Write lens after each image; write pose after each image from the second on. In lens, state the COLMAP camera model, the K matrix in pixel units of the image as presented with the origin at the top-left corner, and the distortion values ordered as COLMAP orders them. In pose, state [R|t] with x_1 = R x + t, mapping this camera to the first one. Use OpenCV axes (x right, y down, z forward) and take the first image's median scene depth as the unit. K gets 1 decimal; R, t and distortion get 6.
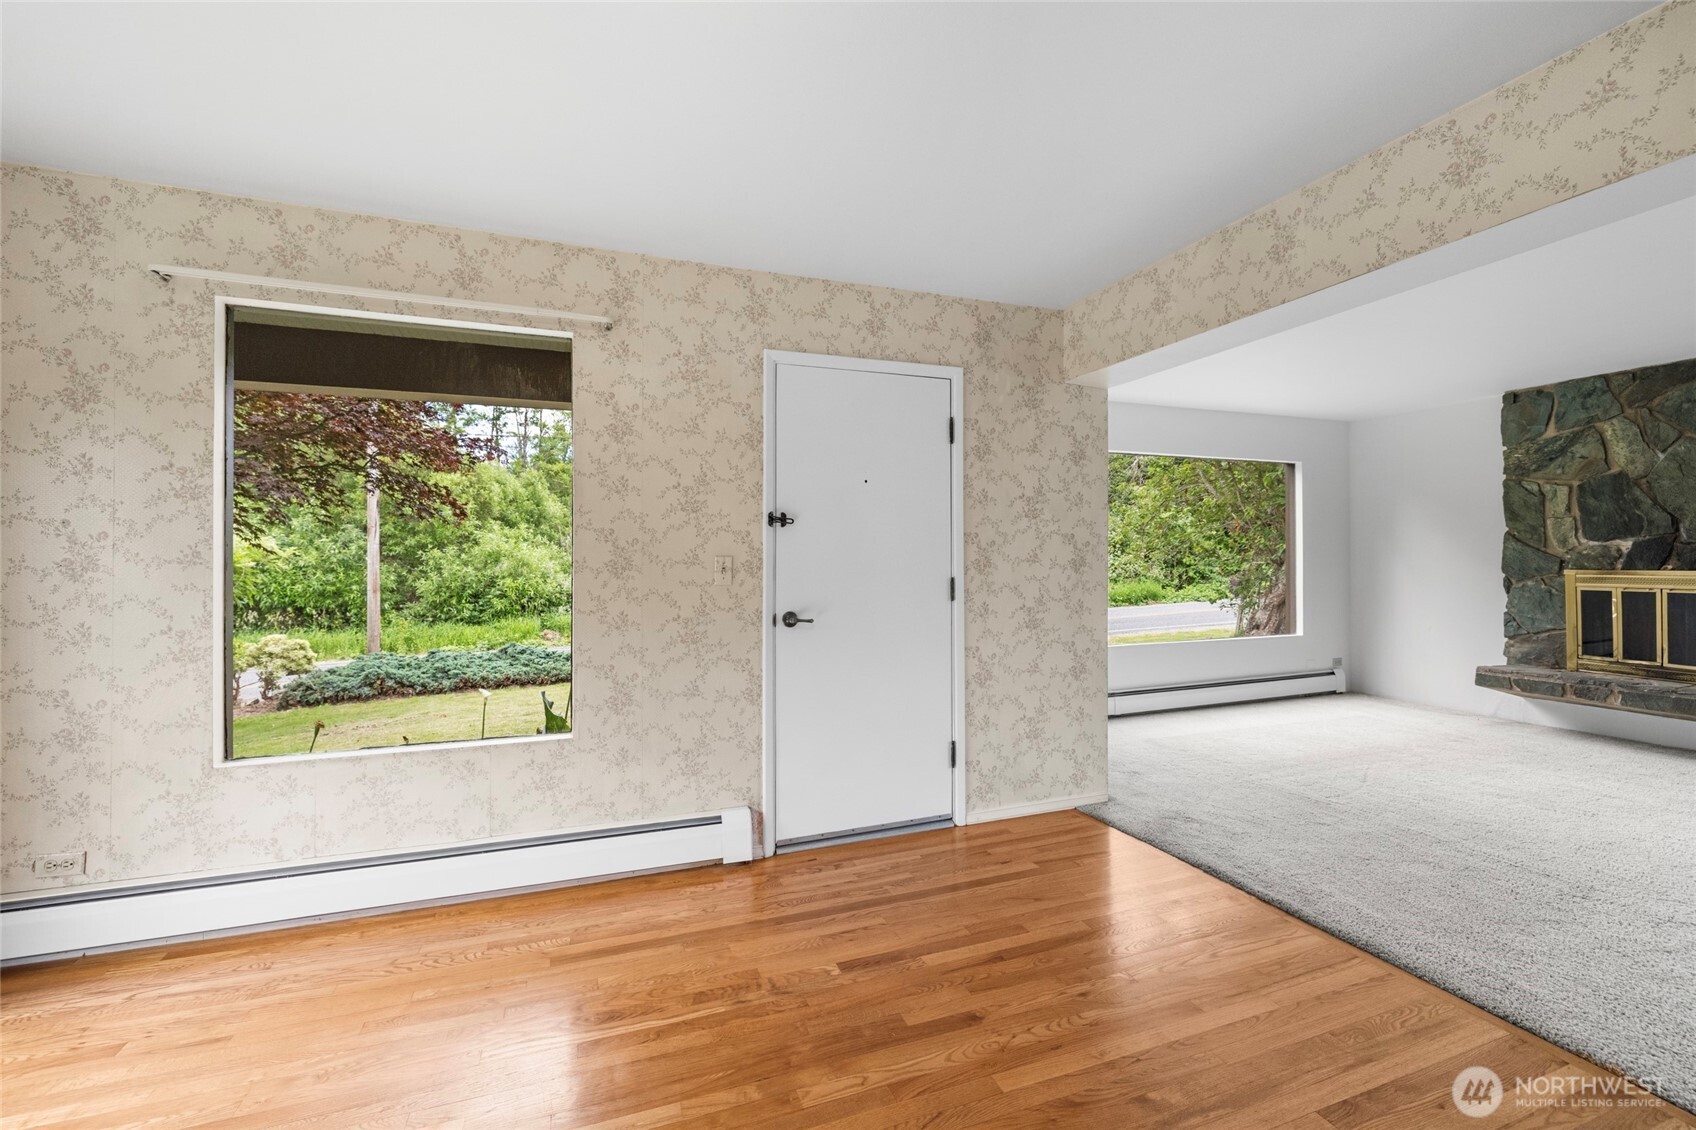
lens RADIAL K [[725.6, 0, 840.9], [0, 725.6, 556.0], [0, 0, 1]] dist [-0.000327, -0.000265]
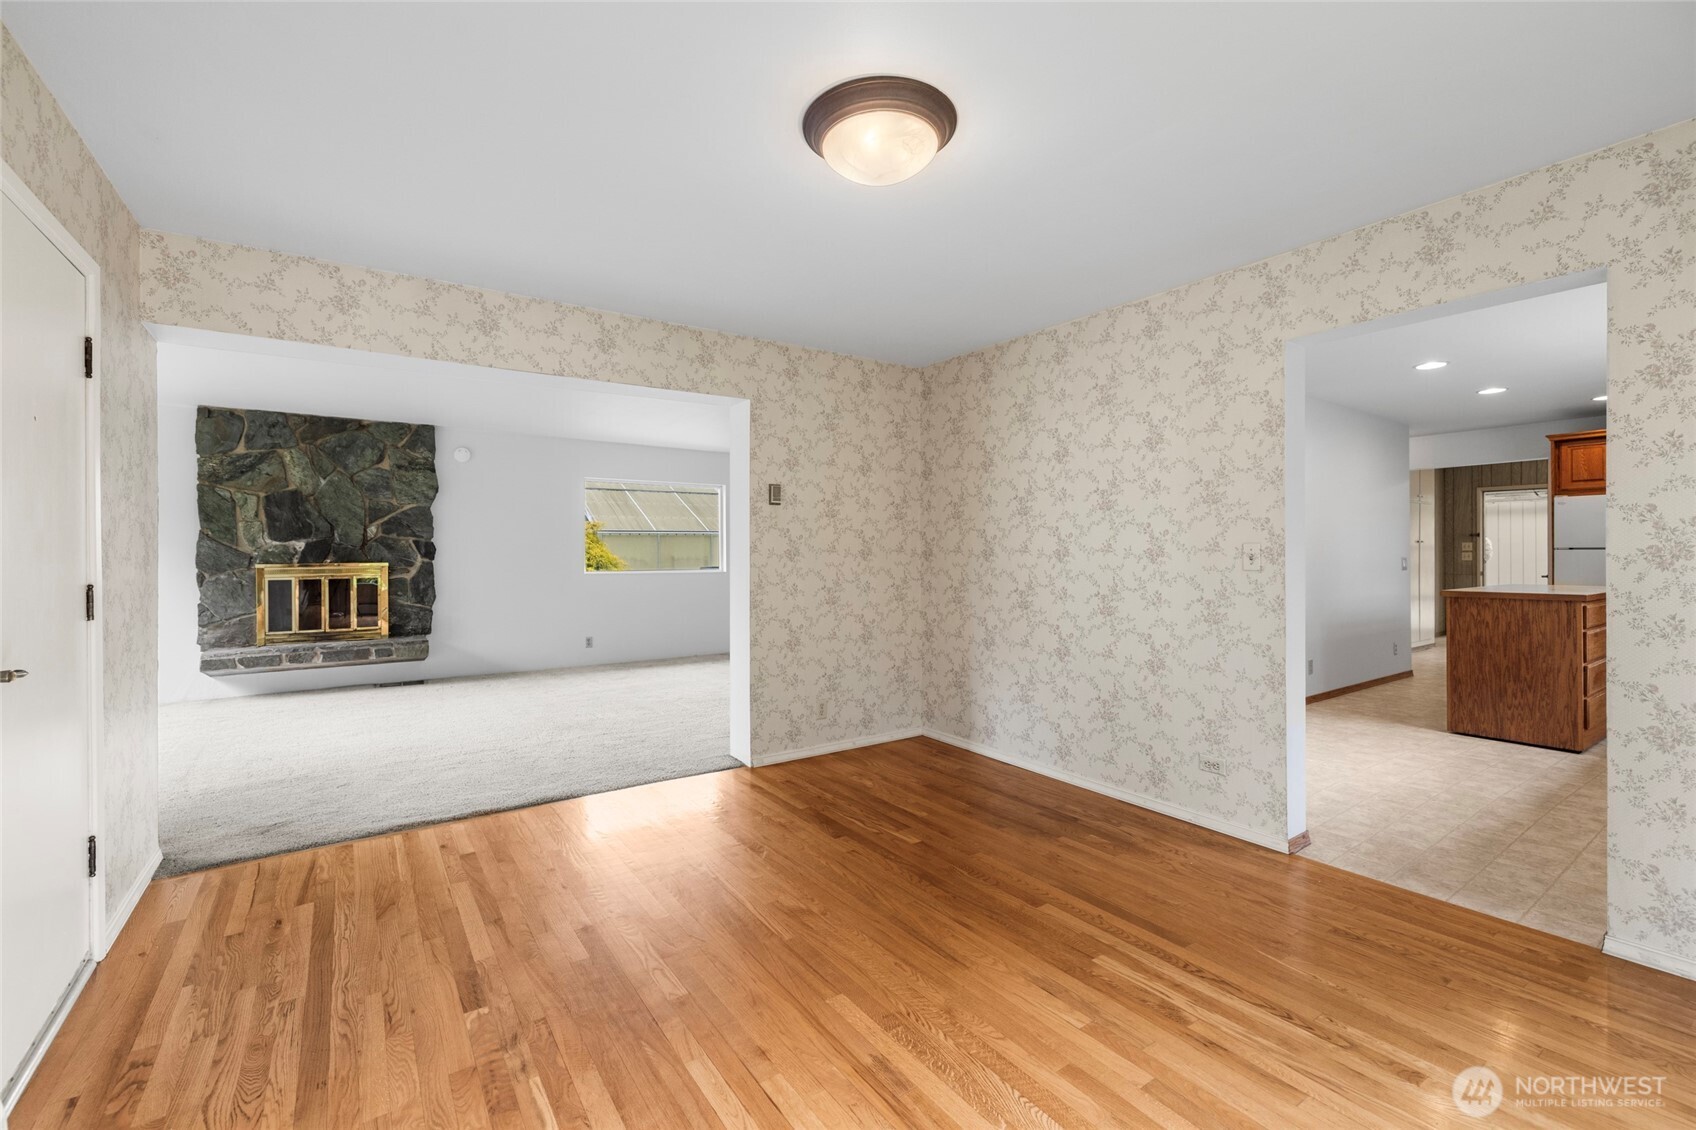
lens RADIAL K [[725.6, 0, 847.7], [0, 725.6, 551.0], [0, 0, 1]] dist [-0.000327, -0.000265]
pose [[-0.252290, 0.003573, 0.967645, -0.609935], [0.001230, 0.999994, -0.003371, 0.002382], [-0.967651, 0.000340, -0.252293, 0.481290]]
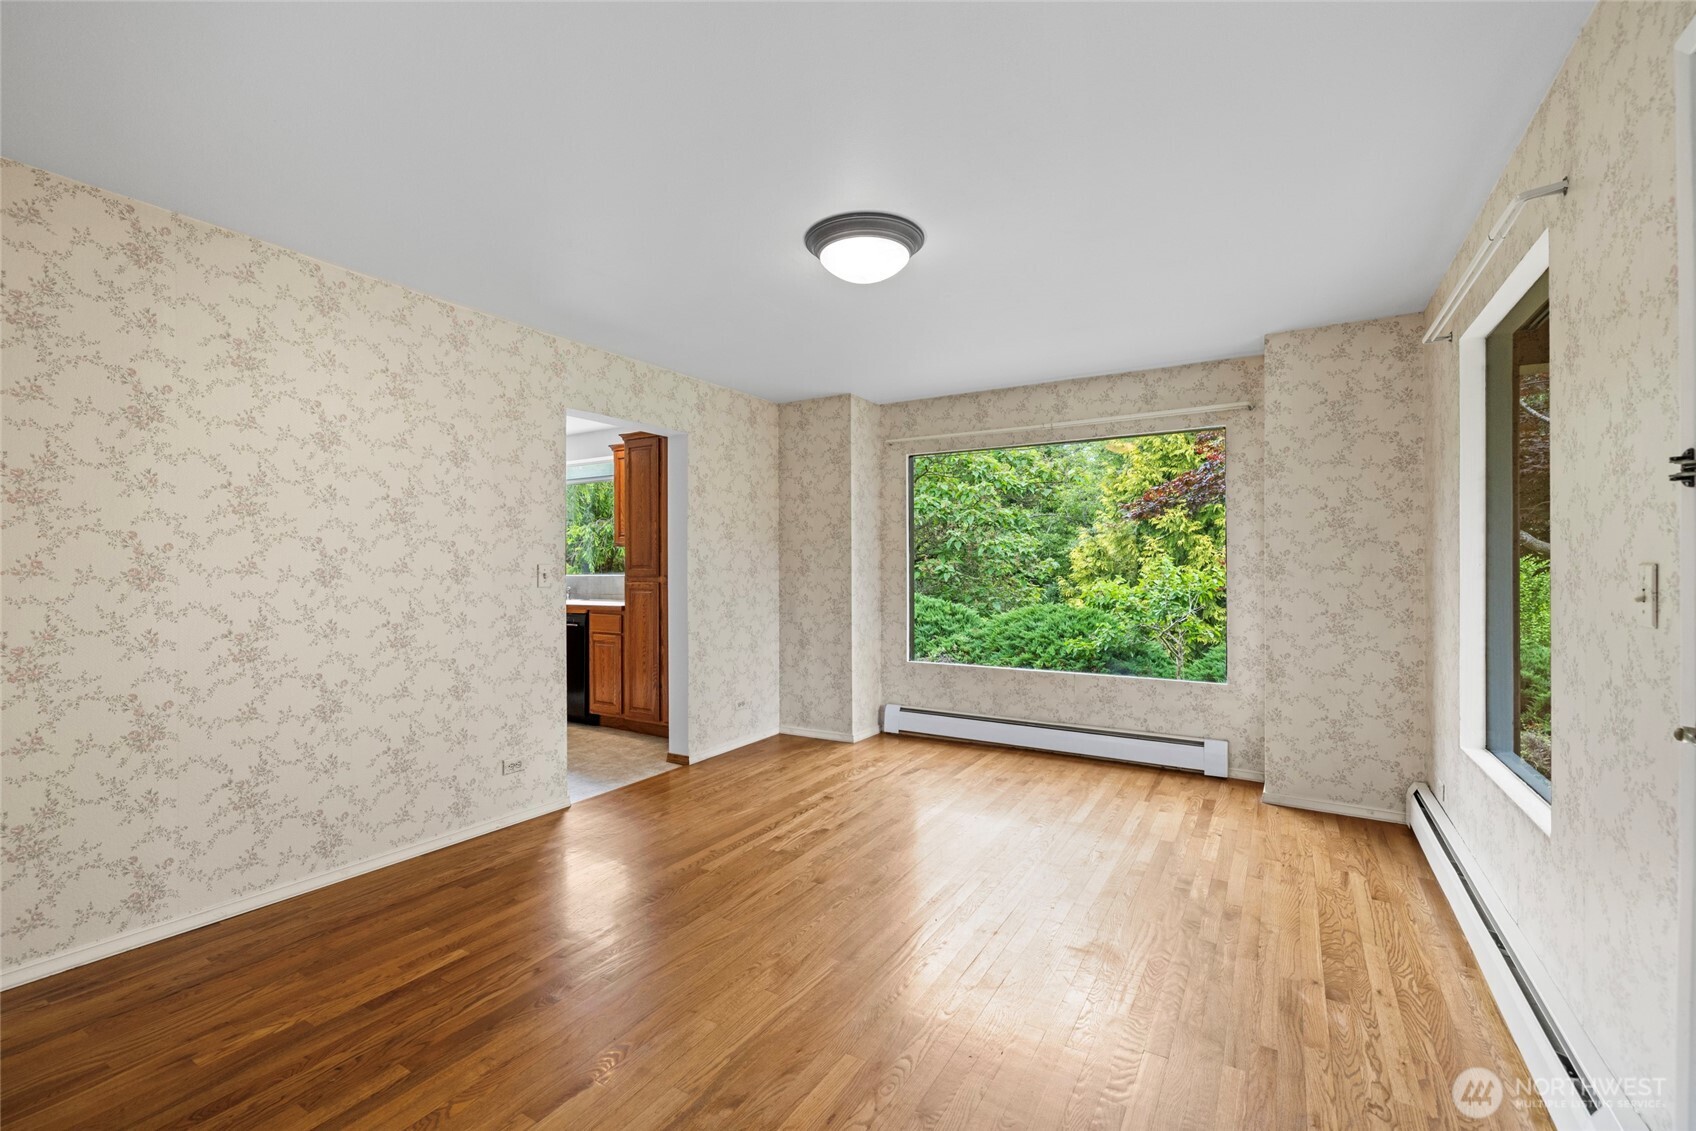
lens RADIAL K [[725.6, 0, 836.7], [0, 725.6, 566.8], [0, 0, 1]] dist [-0.000327, -0.000265]
pose [[-0.784078, 0.003051, -0.620655, 0.420917], [0.007216, 0.999965, -0.004200, 0.001503], [0.620620, -0.007772, -0.784073, 0.870983]]
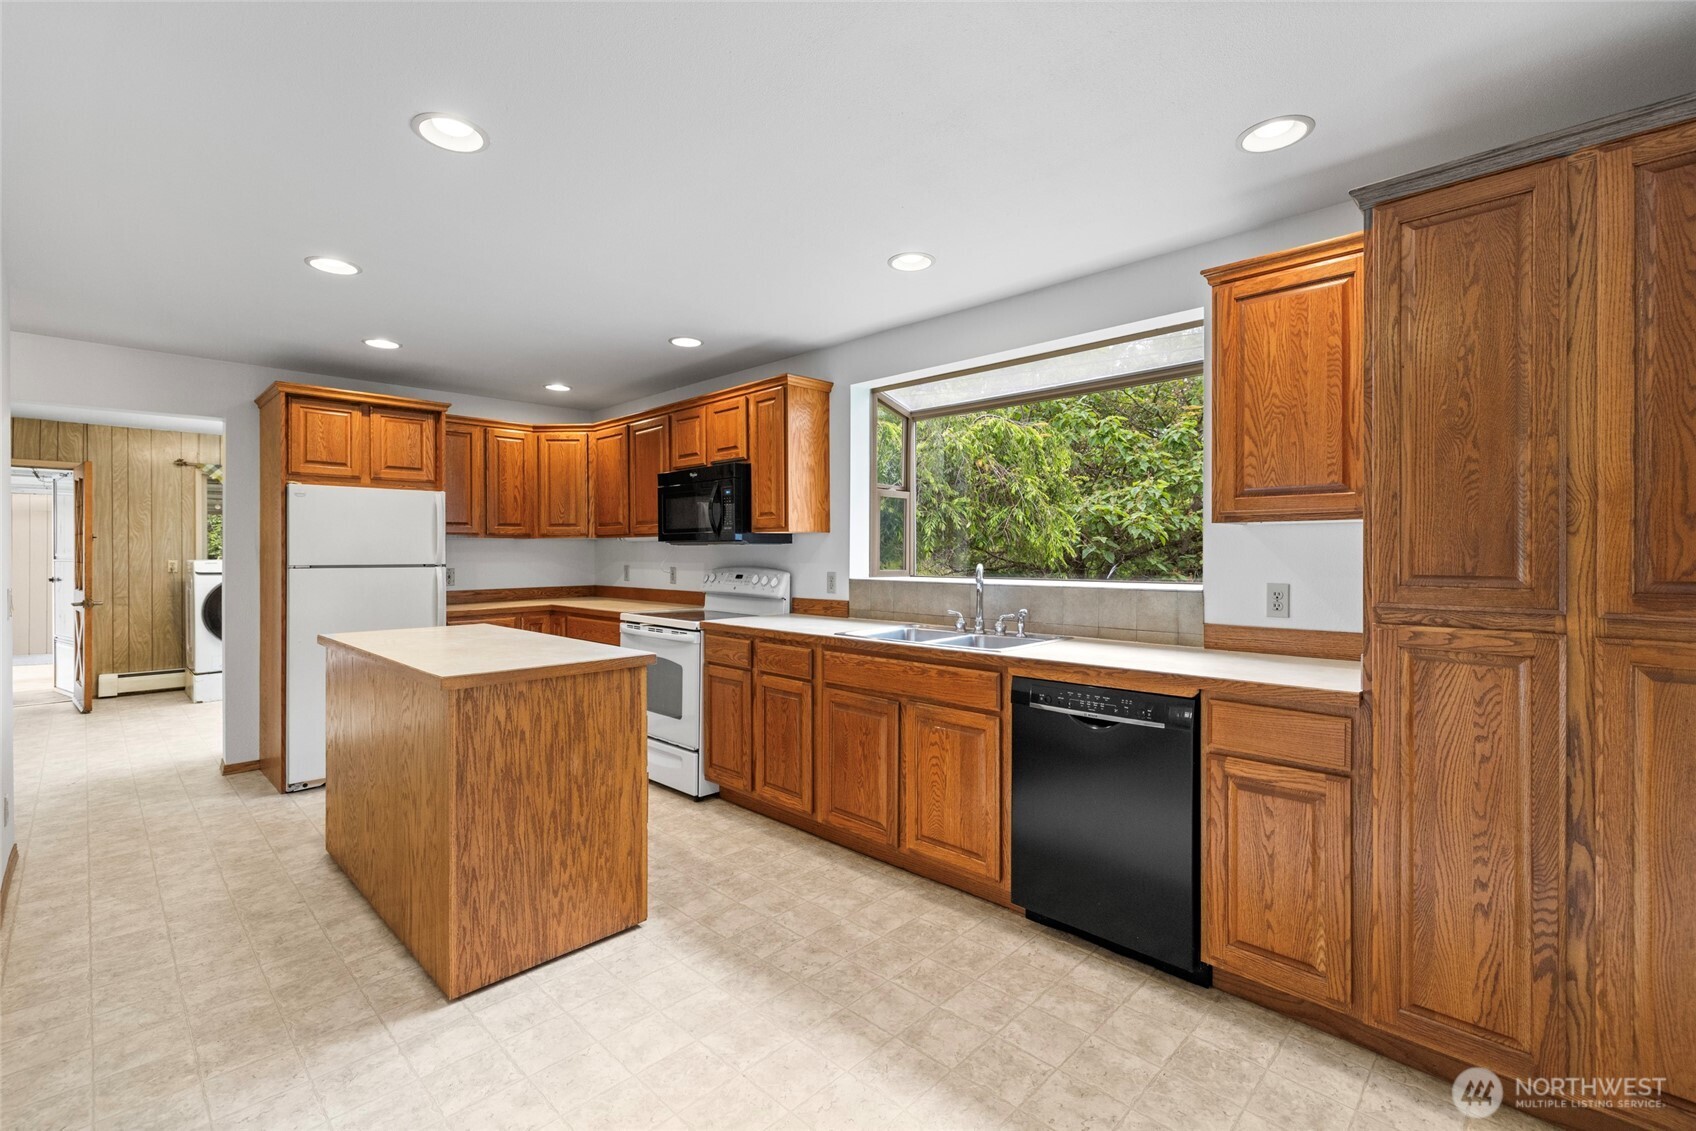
lens RADIAL K [[751.0, 0, 846.7], [0, 751.0, 555.9], [0, 0, 1]] dist [0.001350, 0.000728]
pose [[-0.903685, 0.000244, -0.428199, 0.390972], [0.000443, 1.000000, -0.000366, -0.023319], [0.428198, -0.000520, -0.903685, -0.259252]]
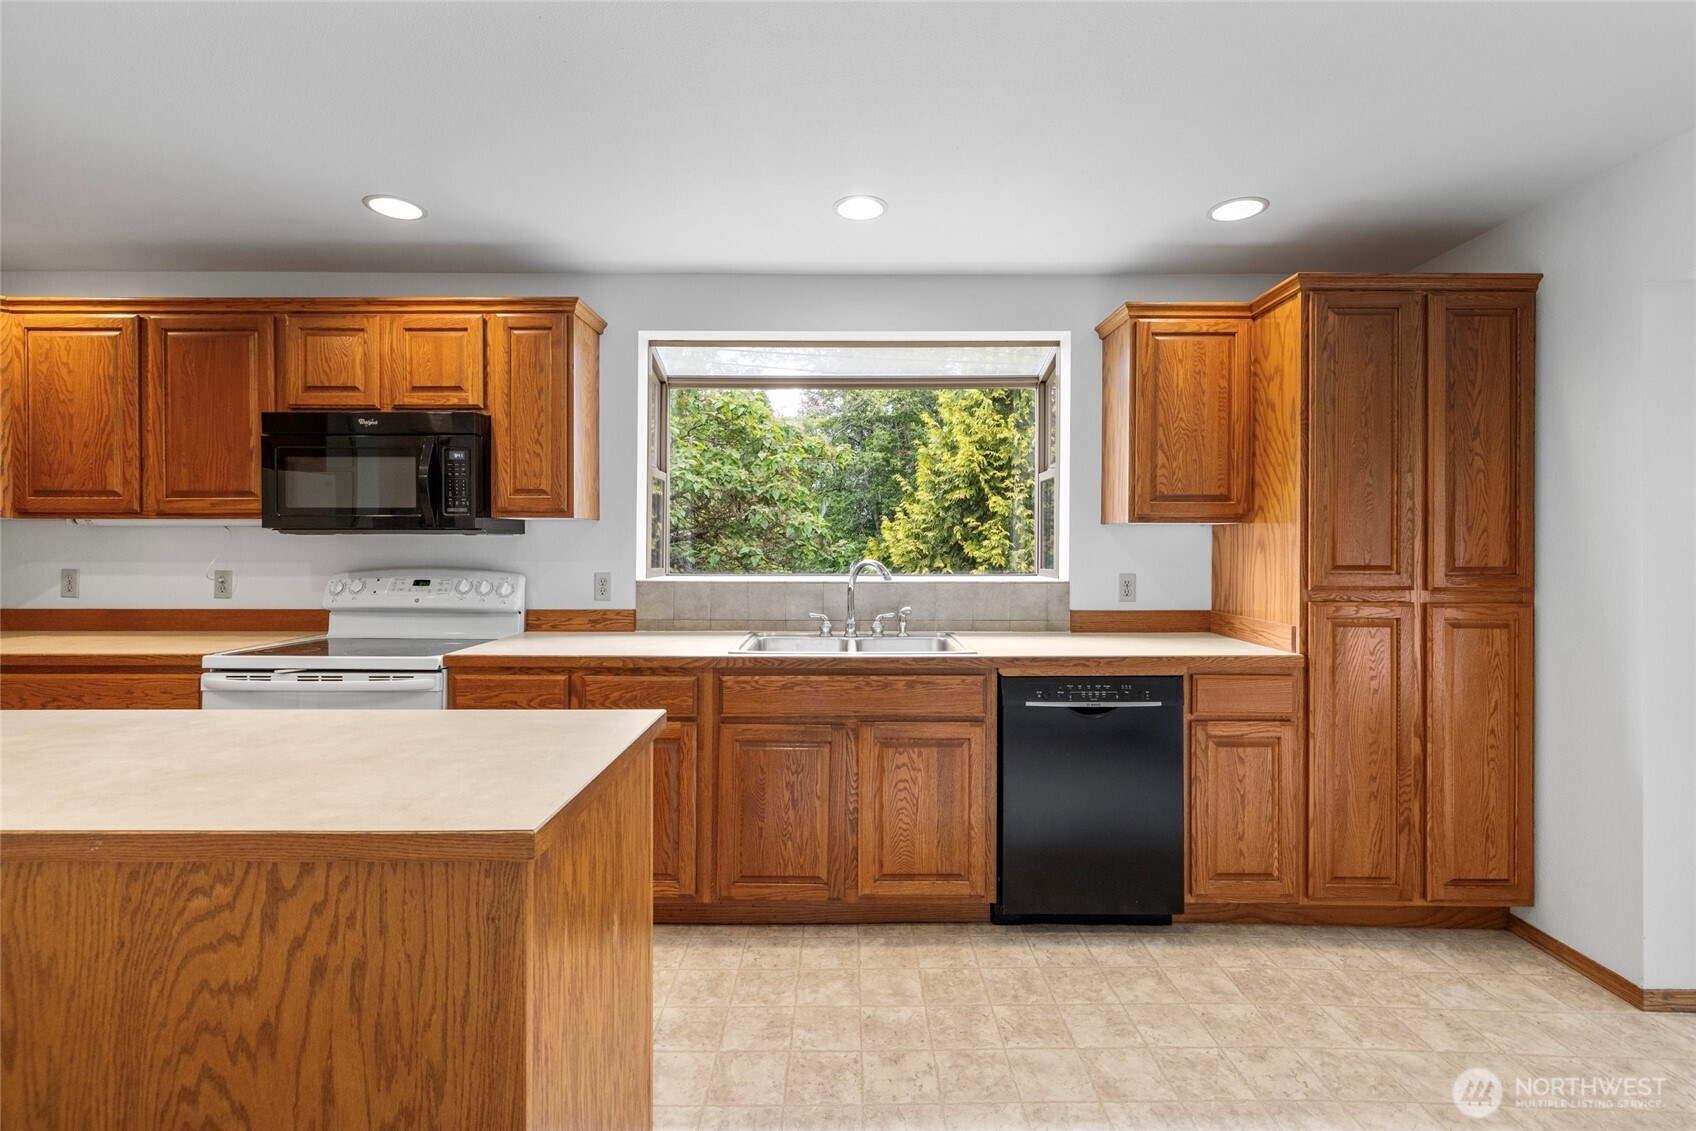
lens RADIAL K [[751.0, 0, 857.2], [0, 751.0, 547.5], [0, 0, 1]] dist [0.001350, 0.000728]
pose [[-0.340176, 0.000547, -0.940362, 0.635566], [0.001391, 0.999999, 0.000079, -0.027719], [0.940361, -0.001281, -0.340176, -0.734324]]
